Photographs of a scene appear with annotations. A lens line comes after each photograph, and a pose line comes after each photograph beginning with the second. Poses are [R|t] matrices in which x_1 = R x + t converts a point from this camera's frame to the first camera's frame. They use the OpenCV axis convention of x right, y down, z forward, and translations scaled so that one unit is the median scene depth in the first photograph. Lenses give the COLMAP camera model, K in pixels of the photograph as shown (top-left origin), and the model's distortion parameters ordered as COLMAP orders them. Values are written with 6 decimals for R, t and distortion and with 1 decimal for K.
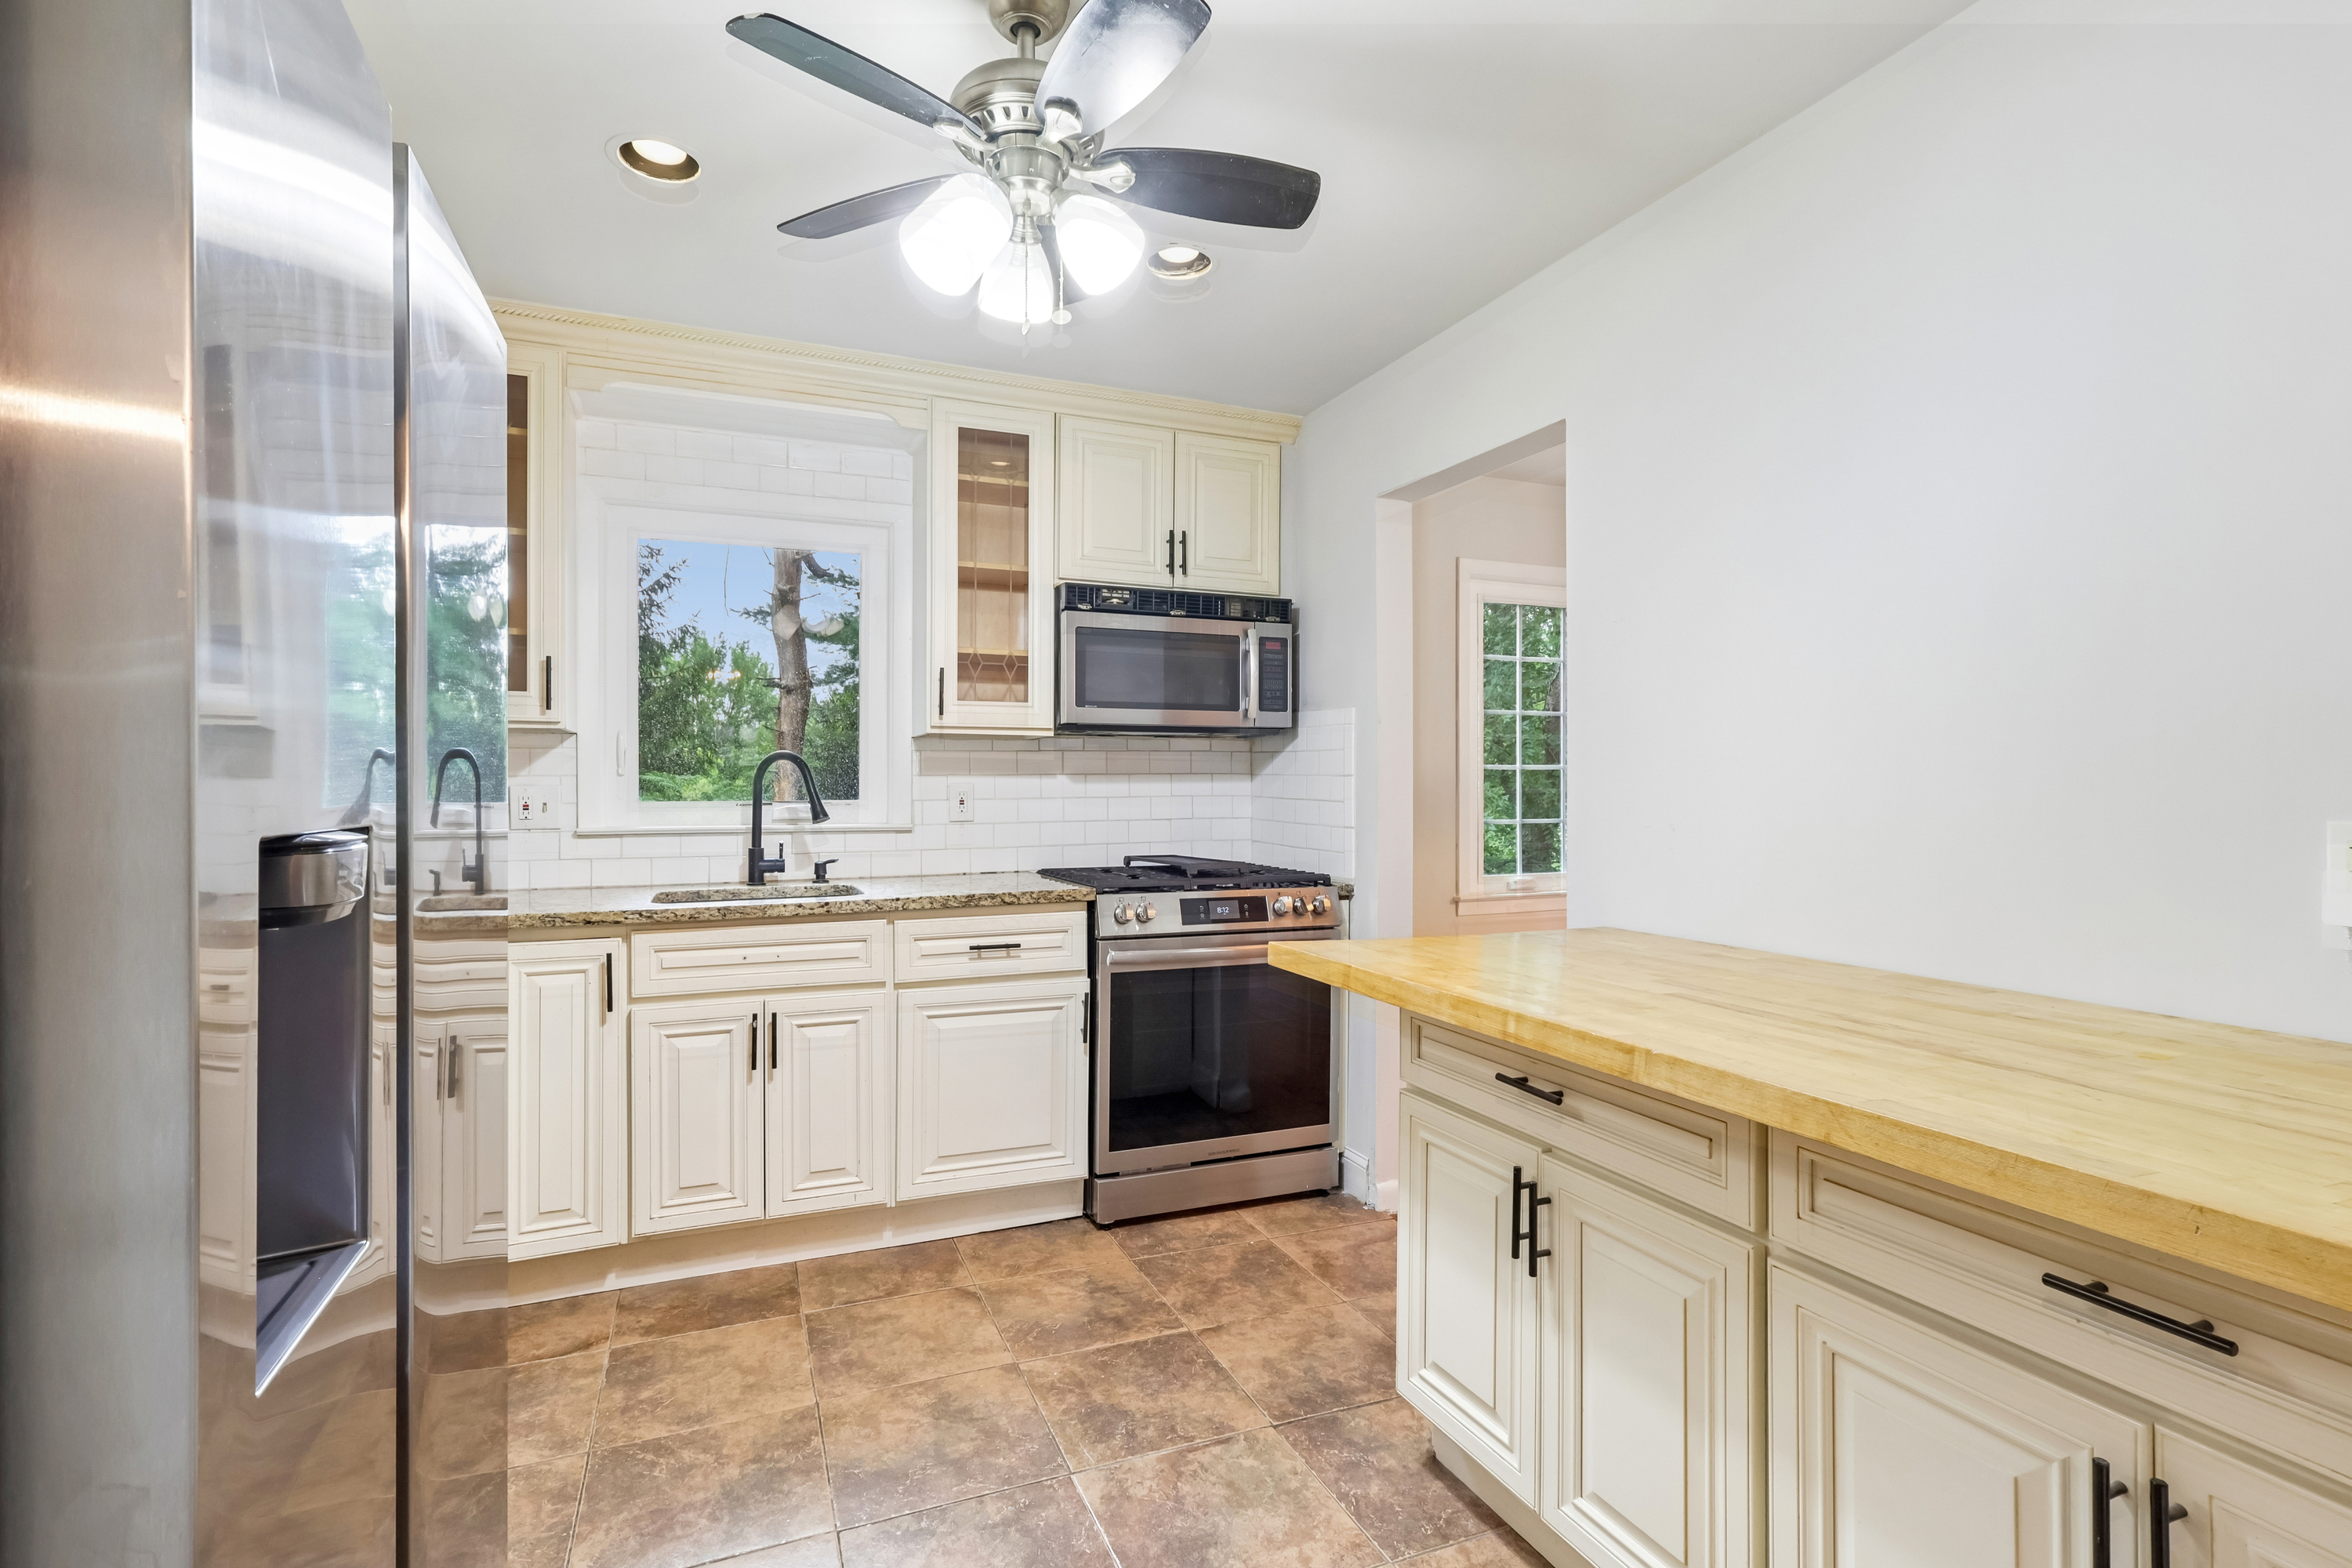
lens RADIAL K [[1119.0, 0, 1197.8], [0, 1119.0, 781.7], [0, 0, 1]] dist [-0.001096, 0.002404]
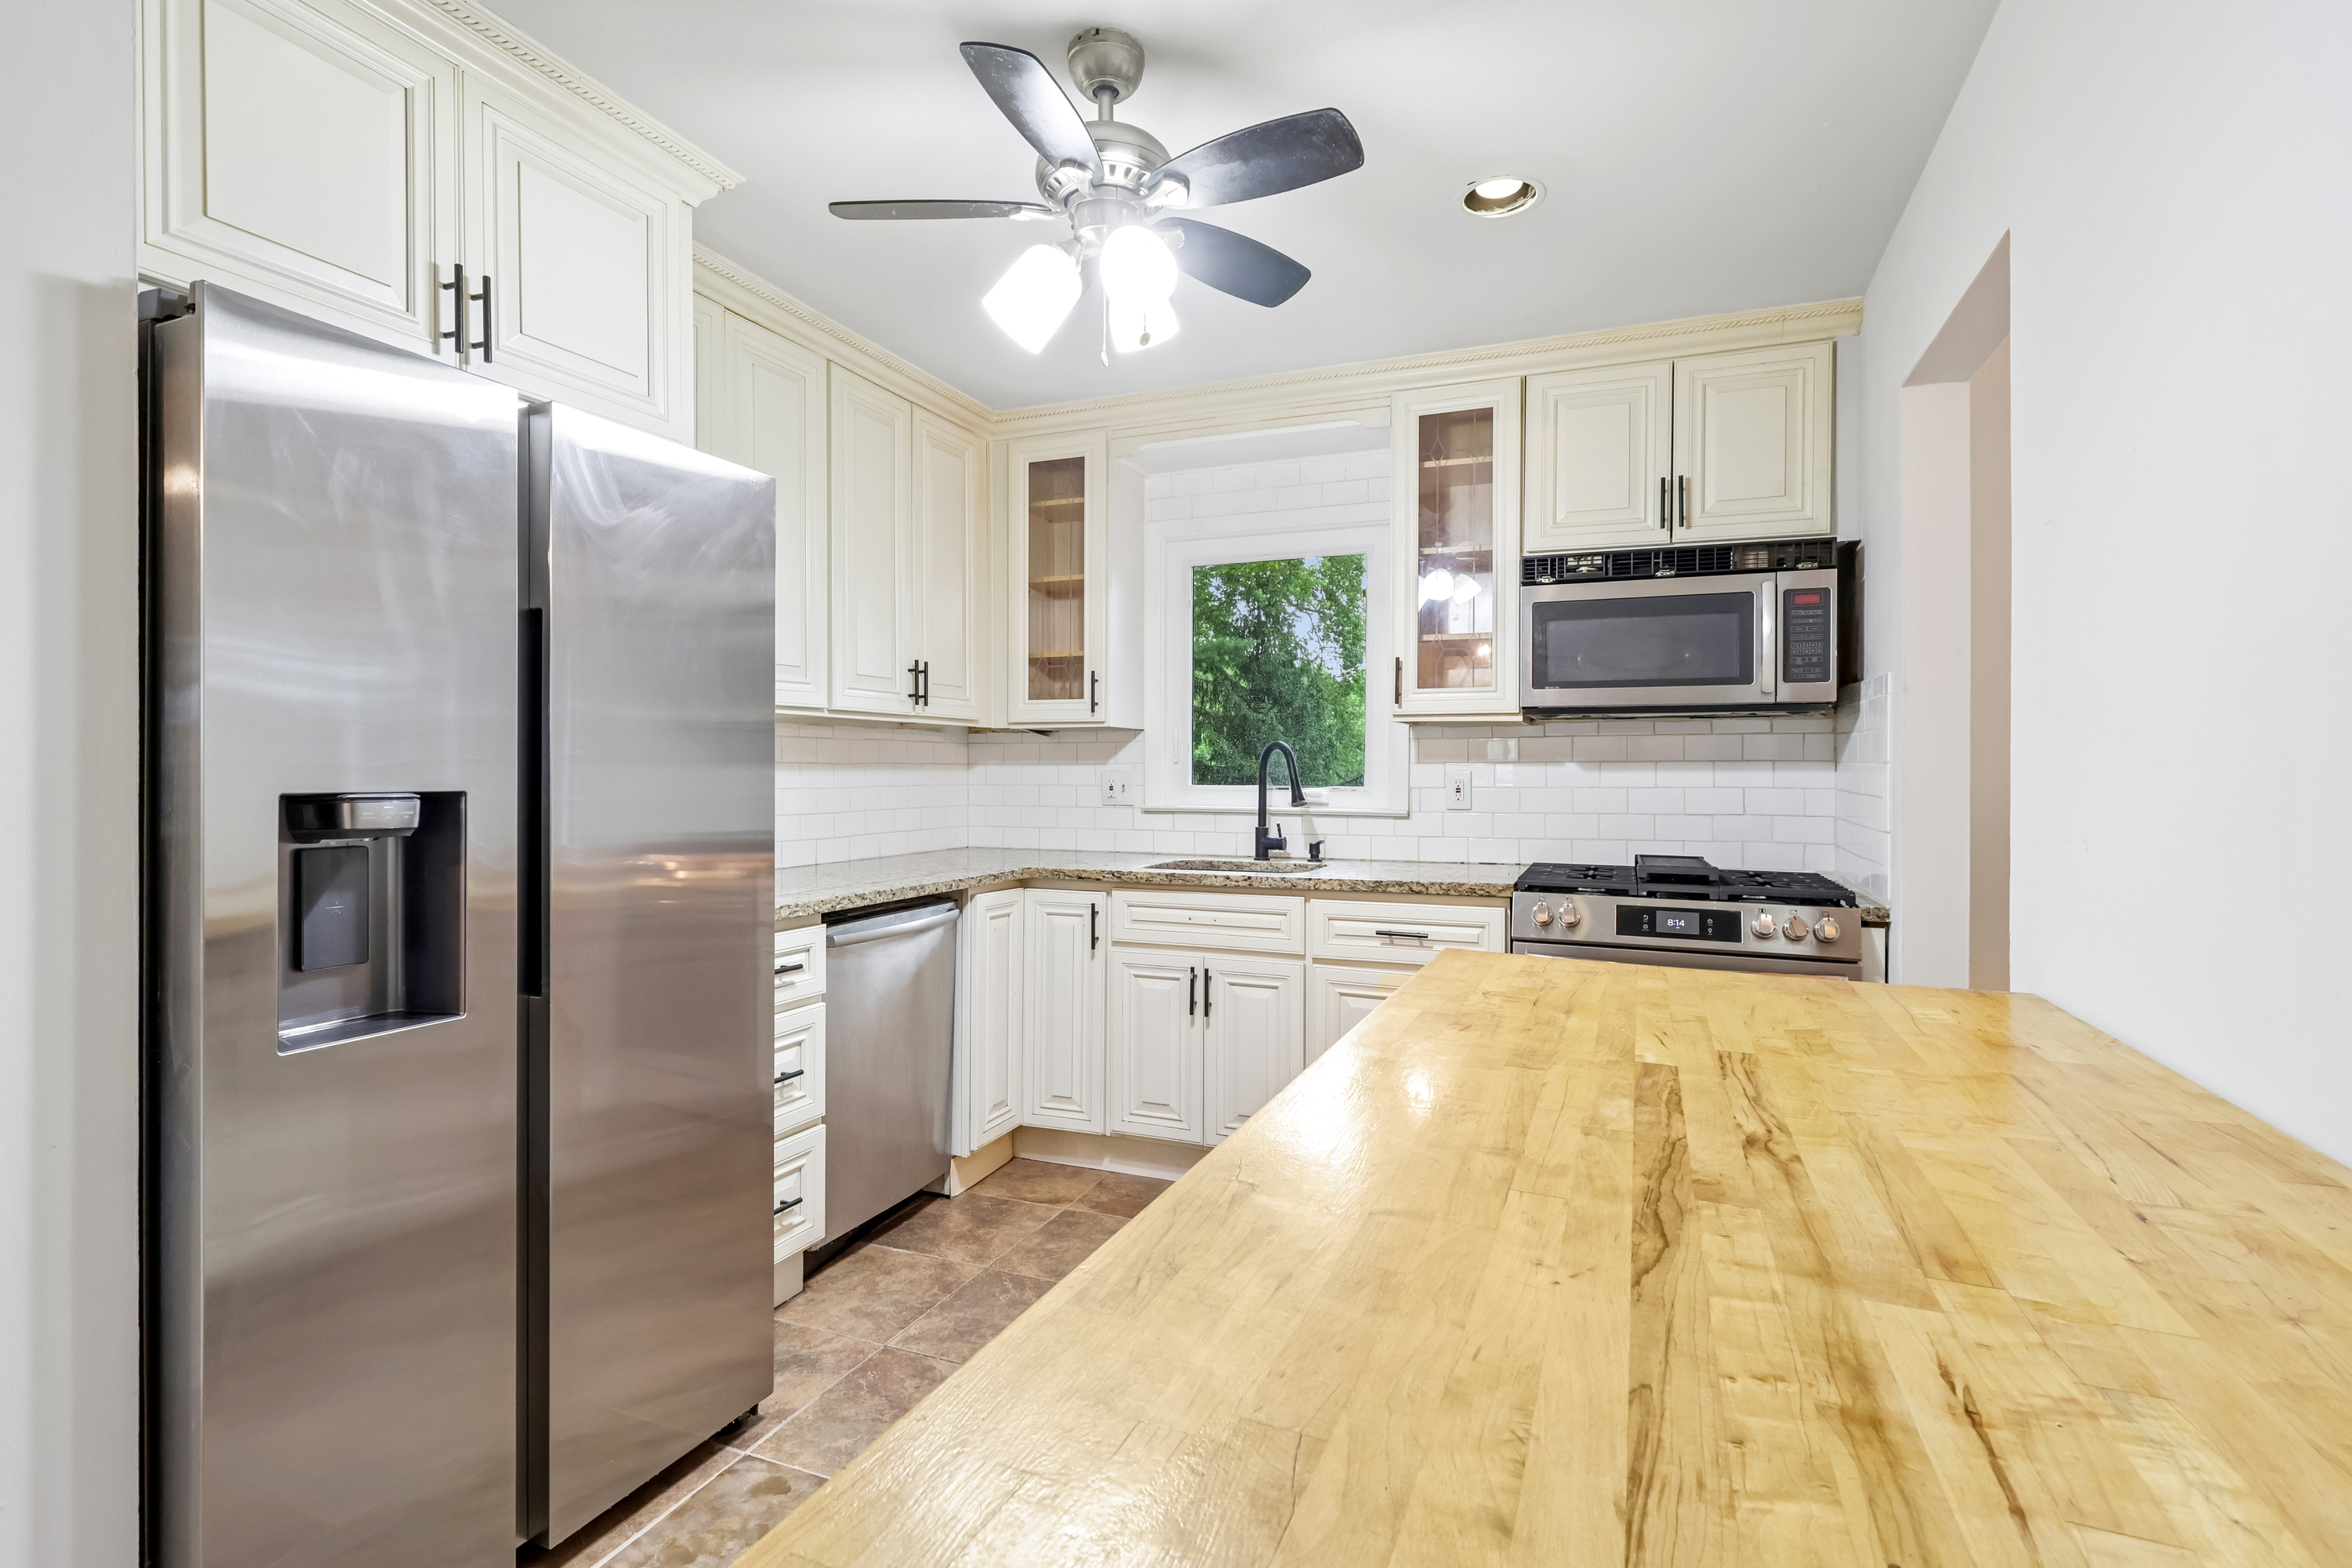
lens RADIAL K [[1119.0, 0, 1195.3], [0, 1119.0, 778.5], [0, 0, 1]] dist [-0.001096, 0.002404]
pose [[0.701388, 0.008256, -0.712732, 0.363319], [-0.004851, 0.999965, 0.006809, 0.002224], [0.712763, -0.001318, 0.701404, 0.151915]]
